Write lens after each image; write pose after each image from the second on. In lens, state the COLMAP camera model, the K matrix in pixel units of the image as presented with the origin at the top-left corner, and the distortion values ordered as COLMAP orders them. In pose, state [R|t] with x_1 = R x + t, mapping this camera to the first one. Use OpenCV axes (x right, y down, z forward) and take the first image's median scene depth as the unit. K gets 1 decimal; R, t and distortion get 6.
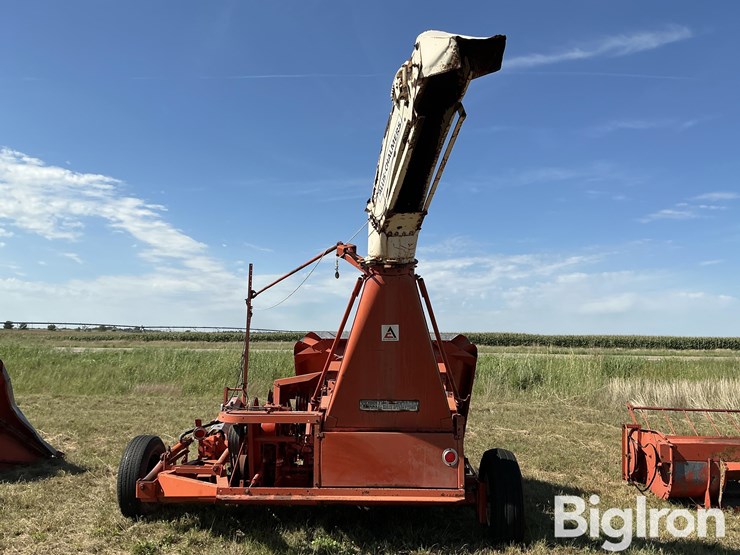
lens RADIAL K [[620.3, 0, 372.2], [0, 620.3, 280.9], [0, 0, 1]] dist [0.104942, -0.203361]
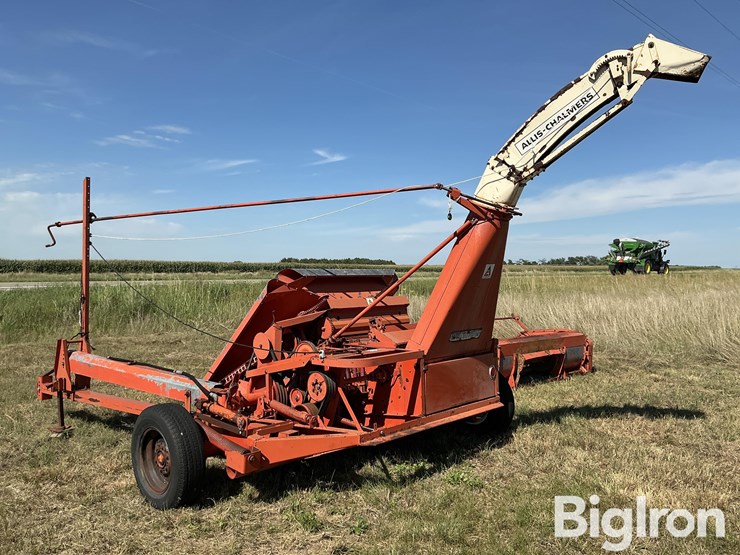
lens RADIAL K [[620.3, 0, 371.9], [0, 620.3, 281.5], [0, 0, 1]] dist [0.104942, -0.203361]
pose [[0.679290, -0.028202, 0.733328, -0.525453], [-0.061132, 0.993614, 0.094840, 0.004580], [-0.731320, -0.109254, 0.673227, 0.218005]]
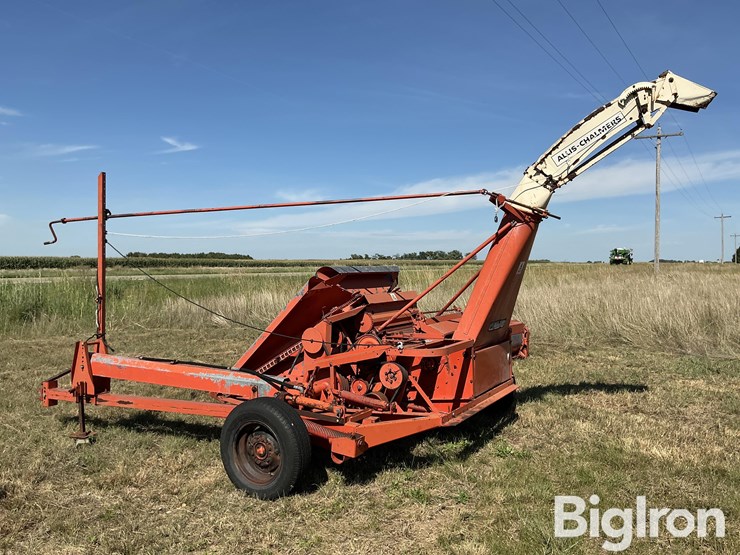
lens RADIAL K [[620.3, 0, 374.6], [0, 620.3, 281.1], [0, 0, 1]] dist [0.104942, -0.203361]
pose [[0.491143, -0.040934, 0.870117, -0.685429], [-0.072183, 0.993547, 0.087486, 0.011695], [-0.868083, -0.105776, 0.485019, 0.354300]]
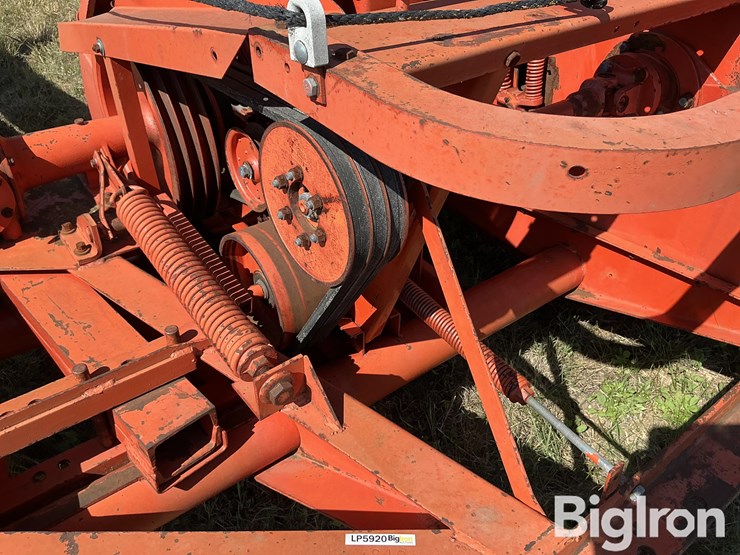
lens RADIAL K [[620.3, 0, 362.7], [0, 620.3, 285.3], [0, 0, 1]] dist [0.104942, -0.203361]
pose [[0.785322, -0.362409, 0.501926, -0.188159], [-0.102832, 0.723127, 0.683017, 0.098521], [-0.610488, -0.588002, 0.530620, 0.564711]]
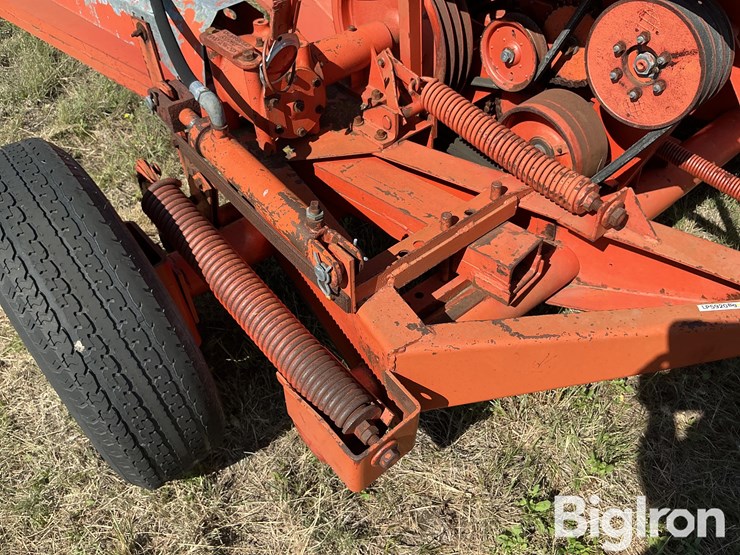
lens RADIAL K [[620.3, 0, 374.5], [0, 620.3, 278.8], [0, 0, 1]] dist [0.104942, -0.203361]
pose [[0.762496, -0.482282, 0.431281, -0.260737], [-0.024692, 0.644416, 0.764276, 0.089262], [-0.646522, -0.593407, 0.479456, 0.578399]]
